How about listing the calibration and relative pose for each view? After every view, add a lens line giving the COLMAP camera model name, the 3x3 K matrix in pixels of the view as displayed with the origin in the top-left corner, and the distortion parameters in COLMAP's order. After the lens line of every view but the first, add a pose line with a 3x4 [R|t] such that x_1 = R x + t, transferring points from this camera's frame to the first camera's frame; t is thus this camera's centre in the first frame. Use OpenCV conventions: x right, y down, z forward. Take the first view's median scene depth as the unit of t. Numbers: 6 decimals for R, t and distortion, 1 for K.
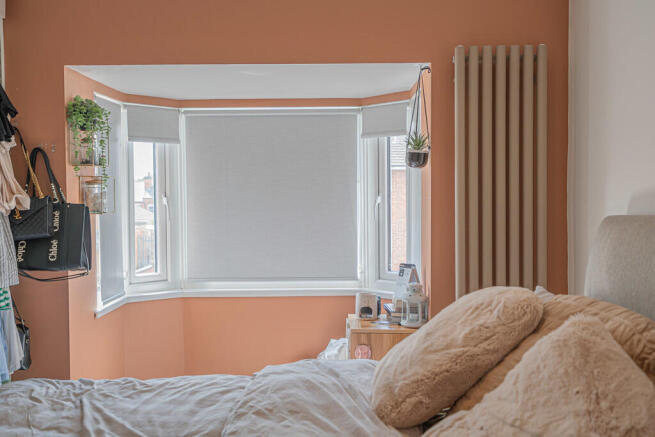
lens RADIAL K [[652.4, 0, 327.5], [0, 652.4, 218.5], [0, 0, 1]] dist [0.008415, -0.000552]
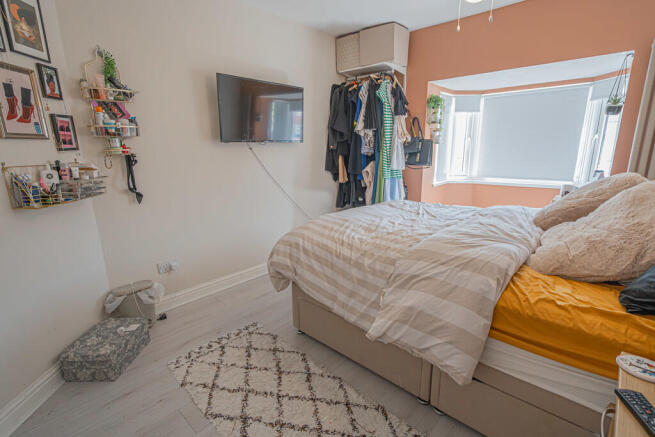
lens RADIAL K [[300.5, 0, 327.5], [0, 300.5, 218.5], [0, 0, 1]] dist [0.002790, 0.000221]
pose [[0.755441, 0.150499, -0.637698, 0.110435], [-0.014516, 0.976869, 0.213347, 0.033384], [0.655056, -0.151914, 0.740151, -0.169012]]
